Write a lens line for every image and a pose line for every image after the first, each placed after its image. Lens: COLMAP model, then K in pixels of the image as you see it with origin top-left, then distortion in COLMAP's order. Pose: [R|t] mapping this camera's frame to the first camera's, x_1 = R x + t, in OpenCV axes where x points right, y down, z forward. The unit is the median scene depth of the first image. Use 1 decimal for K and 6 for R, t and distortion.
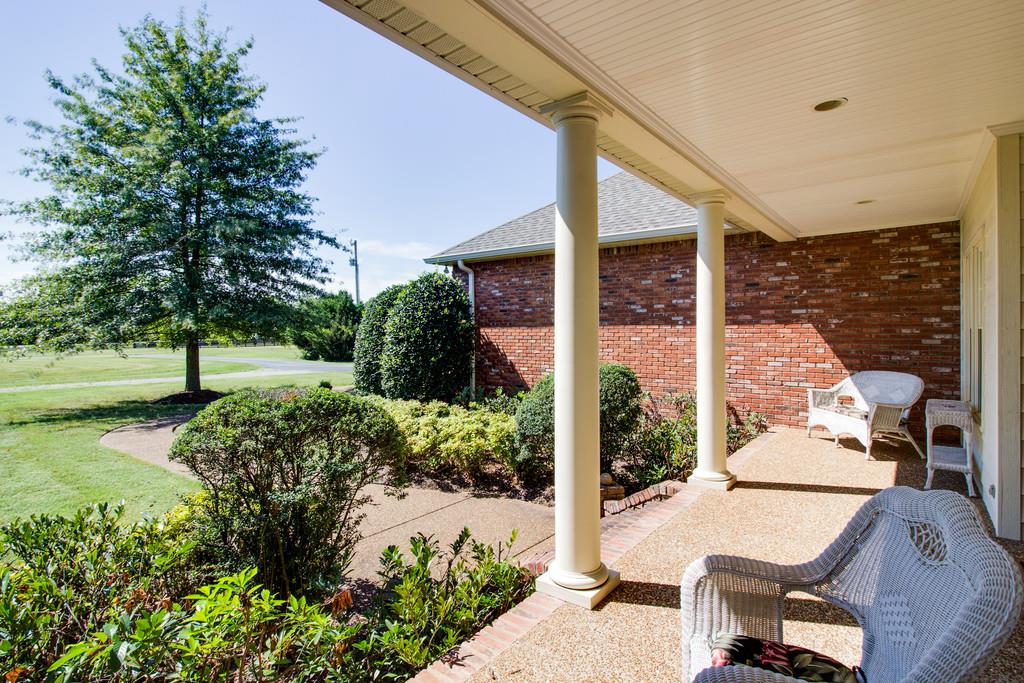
lens RADIAL K [[519.5, 0, 514.3], [0, 519.5, 336.6], [0, 0, 1]] dist [0.006539, -0.001679]
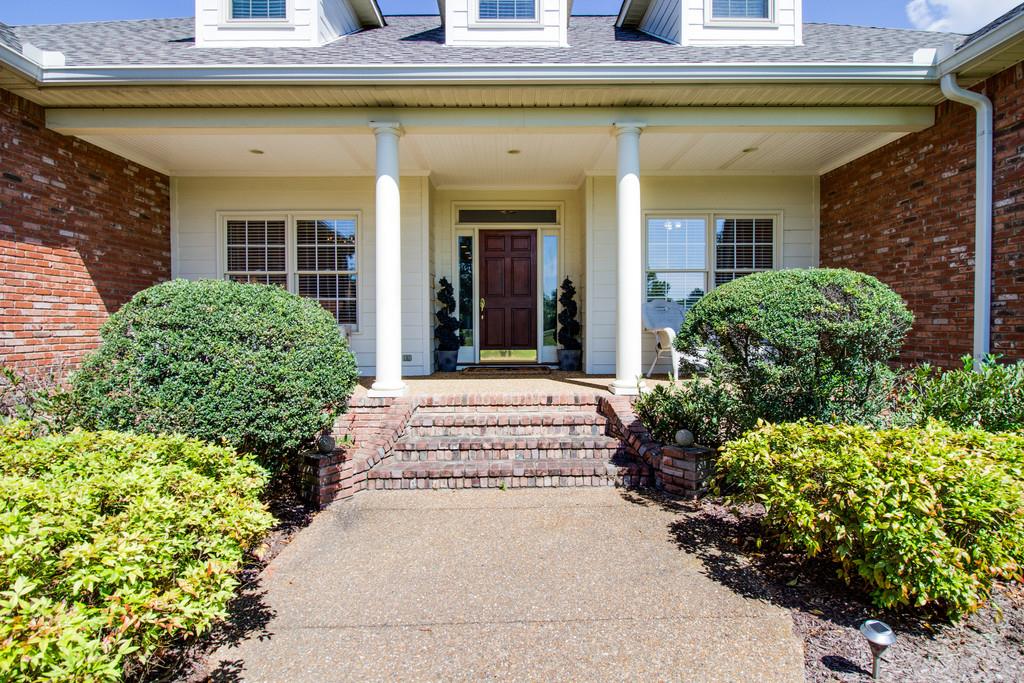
lens RADIAL K [[519.5, 0, 510.3], [0, 519.5, 337.4], [0, 0, 1]] dist [0.006539, -0.001679]
pose [[-0.612649, -0.015102, 0.790211, -0.428756], [0.021899, 0.999109, 0.036073, 0.087010], [-0.790052, 0.039405, -0.611772, 0.981371]]
